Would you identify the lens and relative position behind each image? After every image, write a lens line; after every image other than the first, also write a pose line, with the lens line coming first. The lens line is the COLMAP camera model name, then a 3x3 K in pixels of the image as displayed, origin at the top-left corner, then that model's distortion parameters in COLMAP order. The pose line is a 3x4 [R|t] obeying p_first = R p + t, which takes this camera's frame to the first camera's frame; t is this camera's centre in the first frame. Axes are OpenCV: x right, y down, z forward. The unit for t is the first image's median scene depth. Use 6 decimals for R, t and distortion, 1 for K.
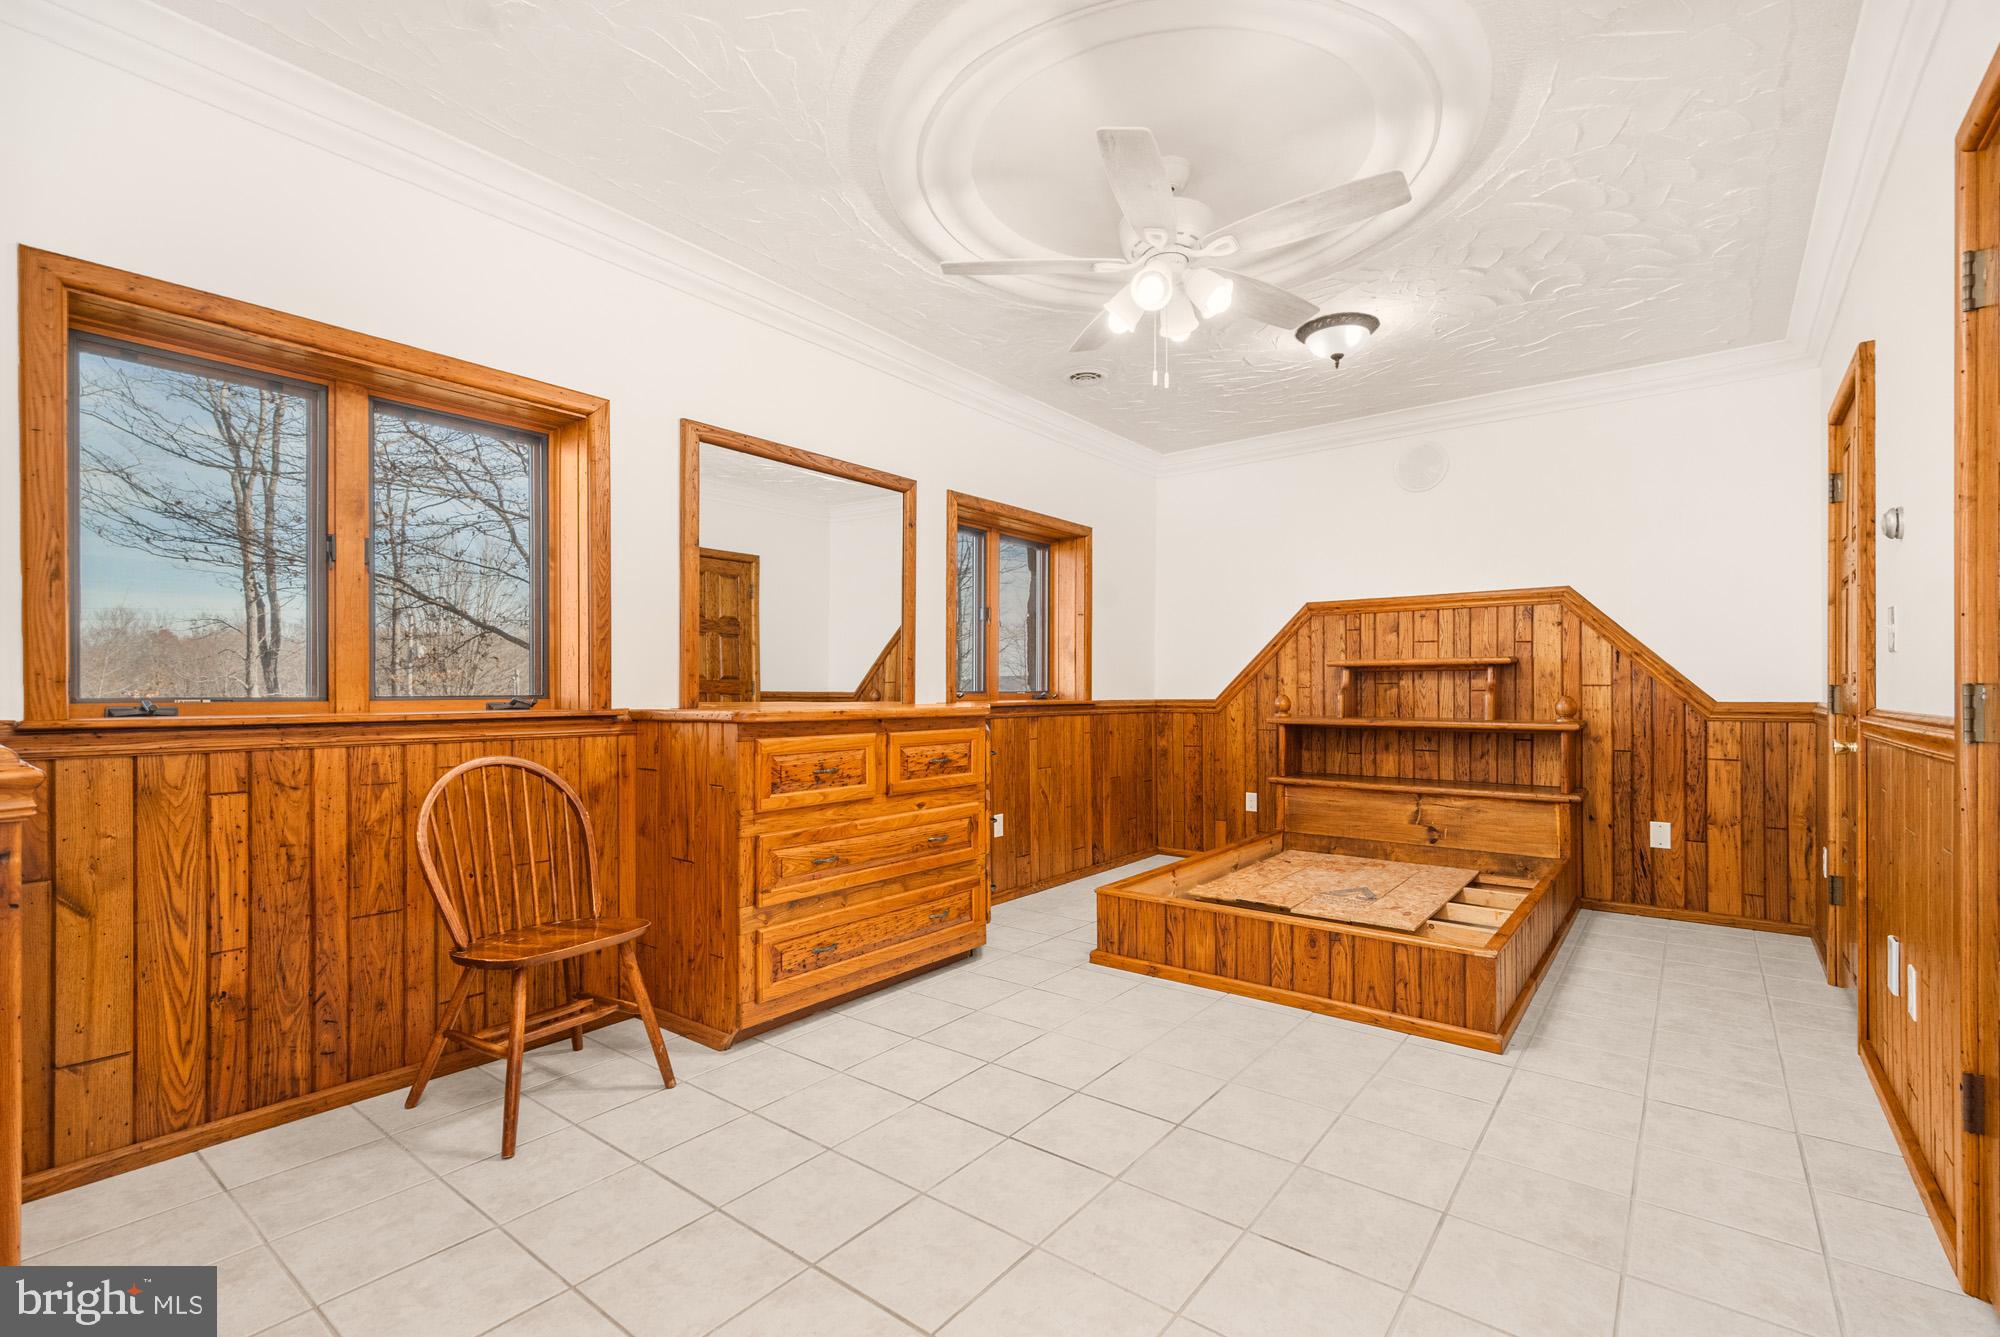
lens RADIAL K [[879.2, 0, 1010.3], [0, 879.2, 679.8], [0, 0, 1]] dist [0.001519, -0.000009]
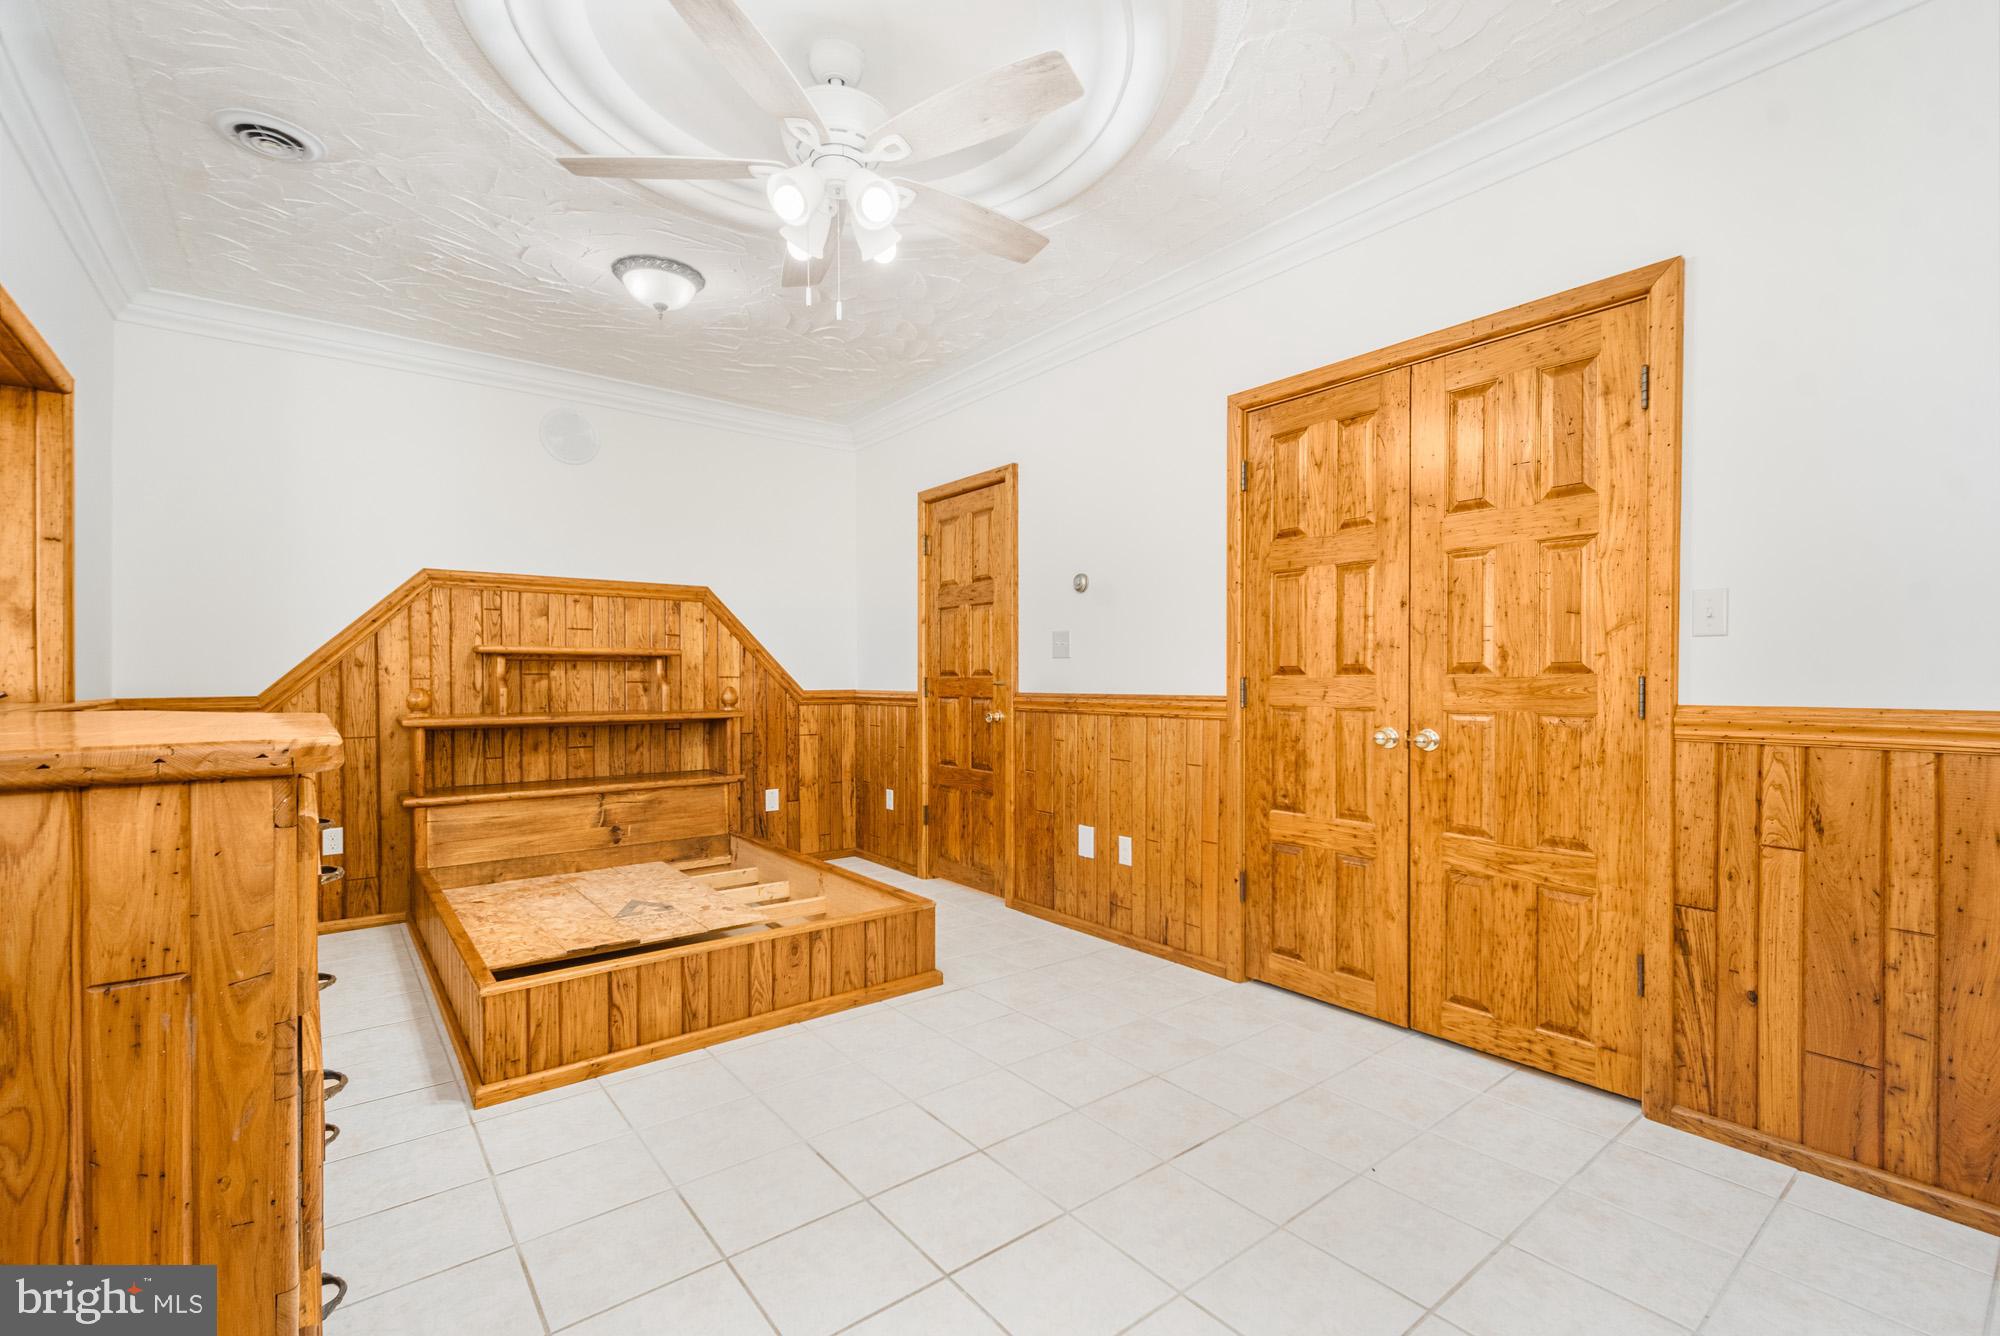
lens RADIAL K [[879.2, 0, 1008.5], [0, 879.2, 678.5], [0, 0, 1]] dist [0.001519, -0.000009]
pose [[0.231941, 0.002130, 0.972728, -0.341880], [-0.009064, 0.999959, -0.000029, 0.004826], [-0.972688, -0.008810, 0.231951, 0.371697]]
